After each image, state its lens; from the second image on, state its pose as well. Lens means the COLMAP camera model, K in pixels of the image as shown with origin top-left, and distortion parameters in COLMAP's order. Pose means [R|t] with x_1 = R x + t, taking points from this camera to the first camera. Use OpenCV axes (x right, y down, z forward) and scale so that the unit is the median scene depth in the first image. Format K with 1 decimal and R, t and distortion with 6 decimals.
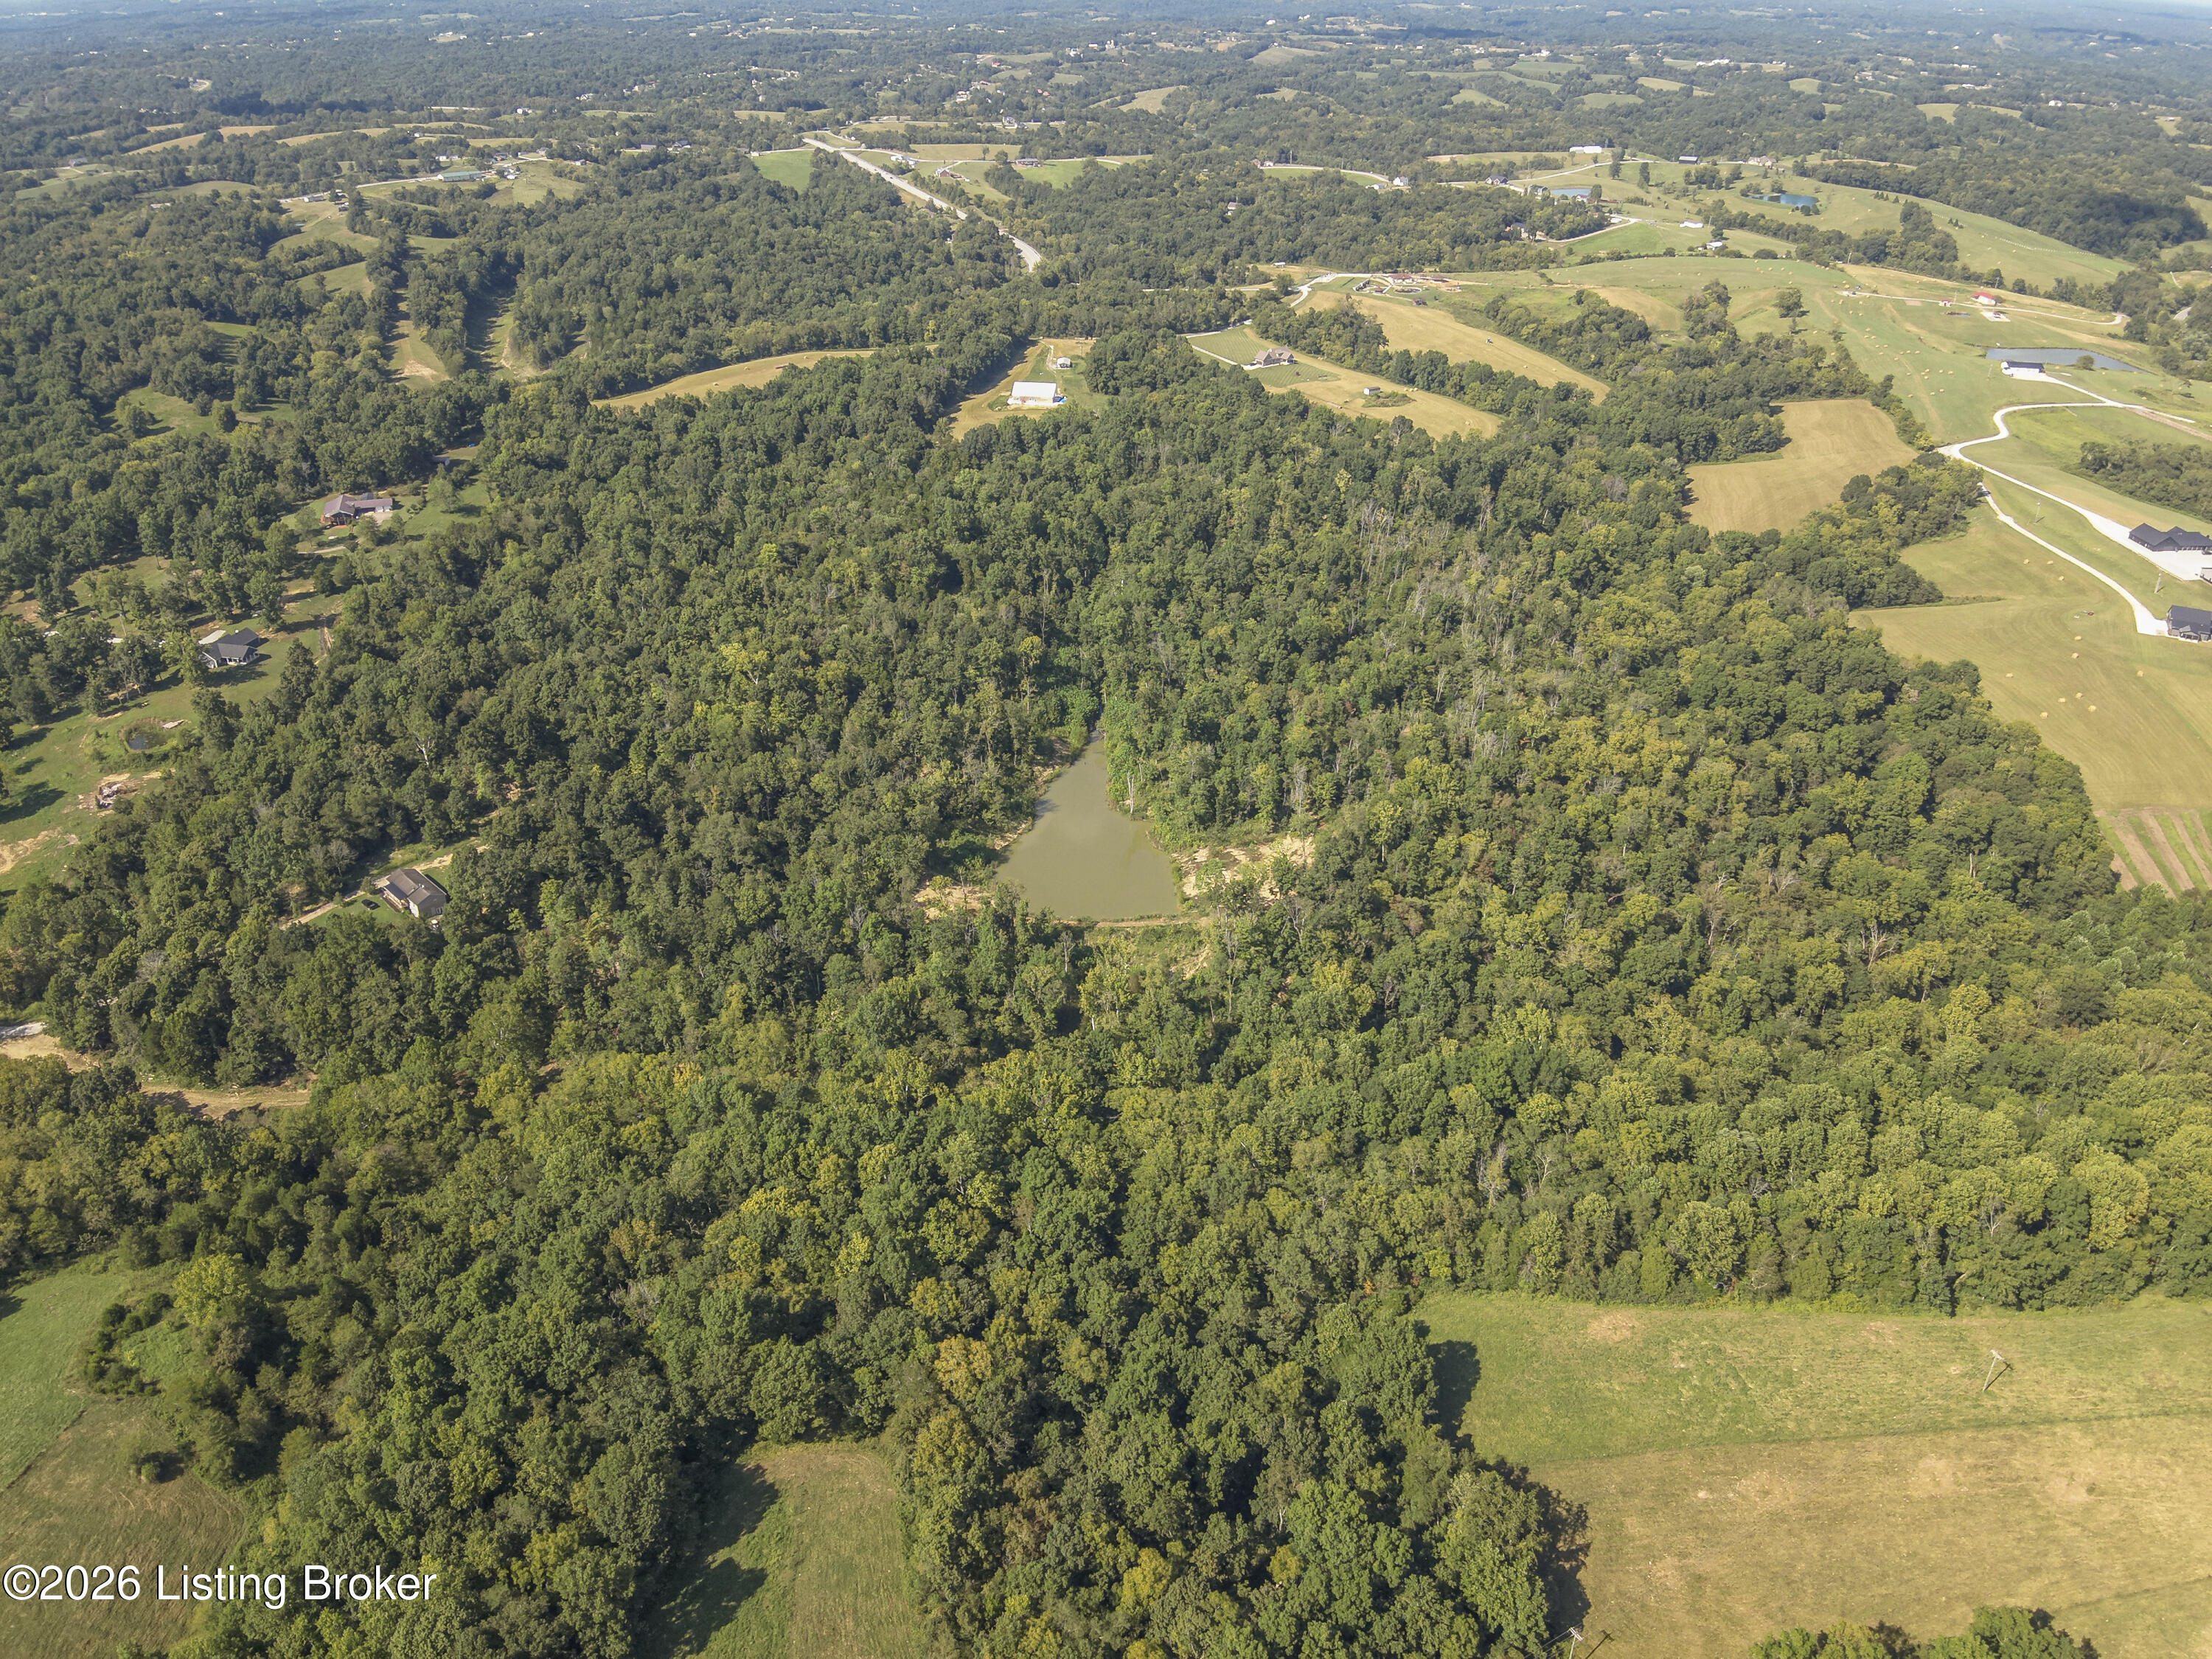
lens RADIAL K [[1659.5, 0, 1106.0], [0, 1659.5, 829.5], [0, 0, 1]] dist [0.078362, -0.192595]
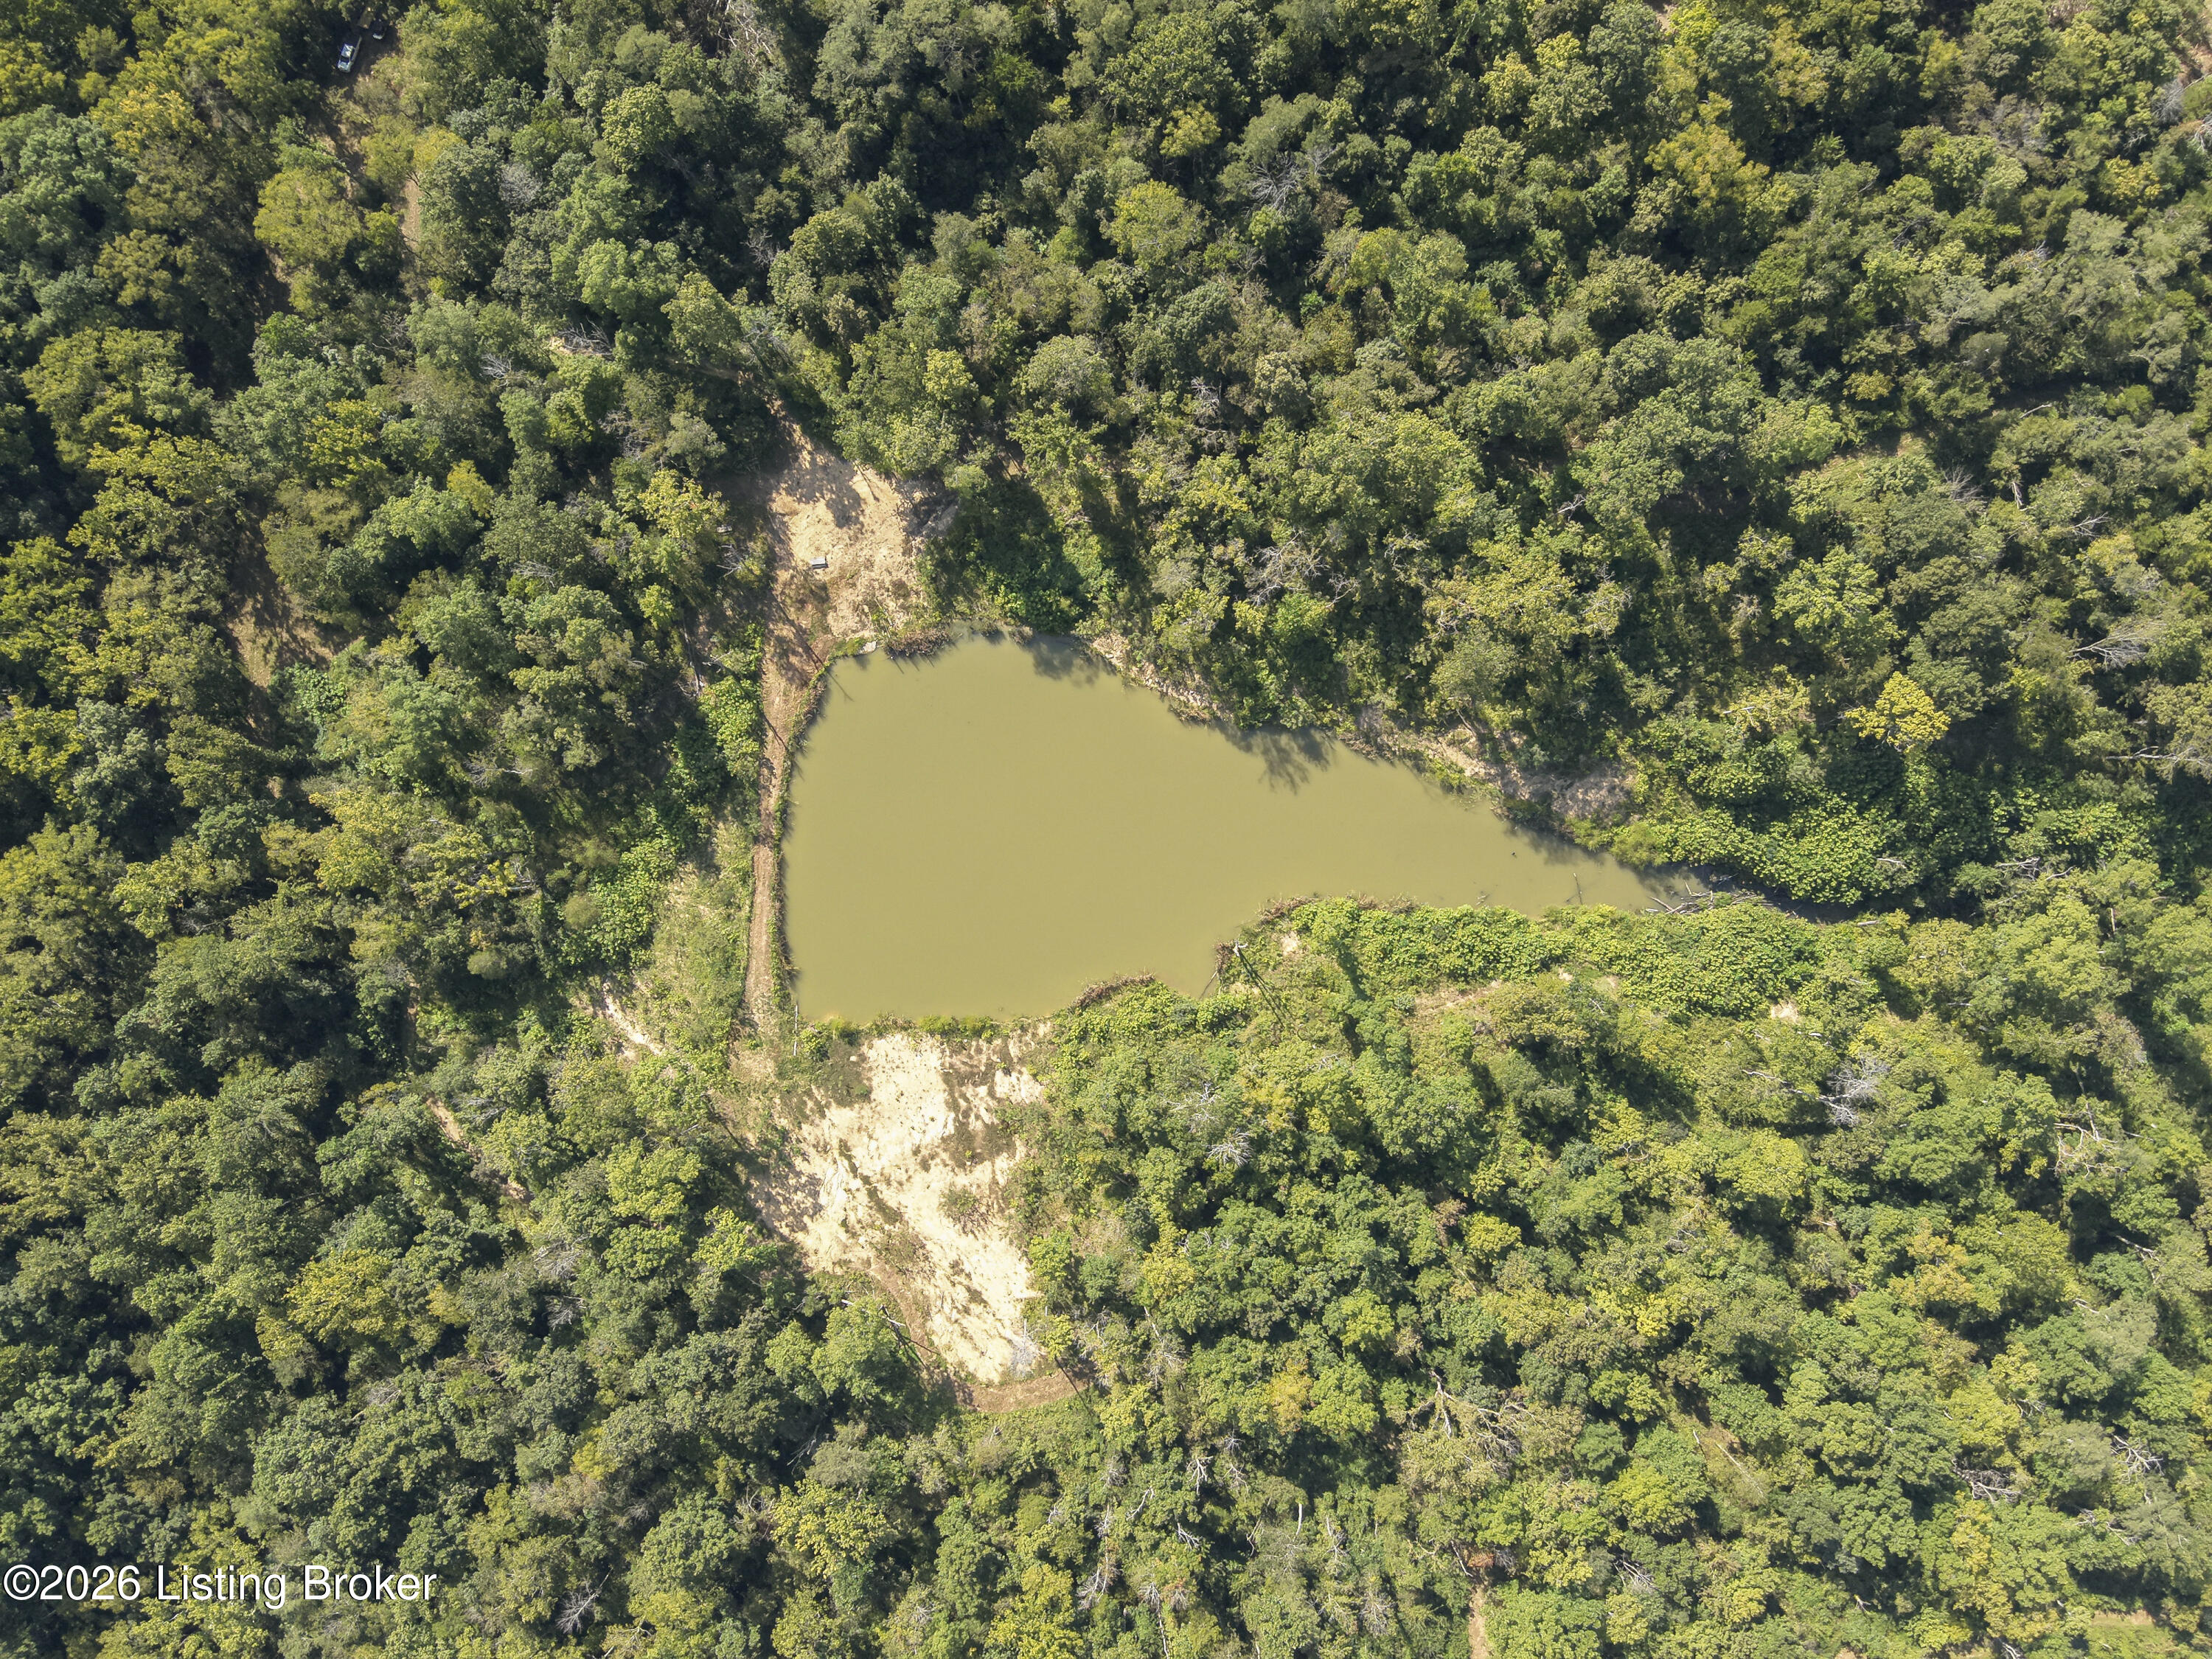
lens RADIAL K [[1659.5, 0, 1106.0], [0, 1659.5, 829.5], [0, 0, 1]] dist [0.078362, -0.192595]
pose [[-0.054820, 0.996597, -0.061562, 0.012400], [-0.469271, 0.028706, 0.882587, -0.357250], [0.881351, 0.077273, 0.466101, 0.724636]]
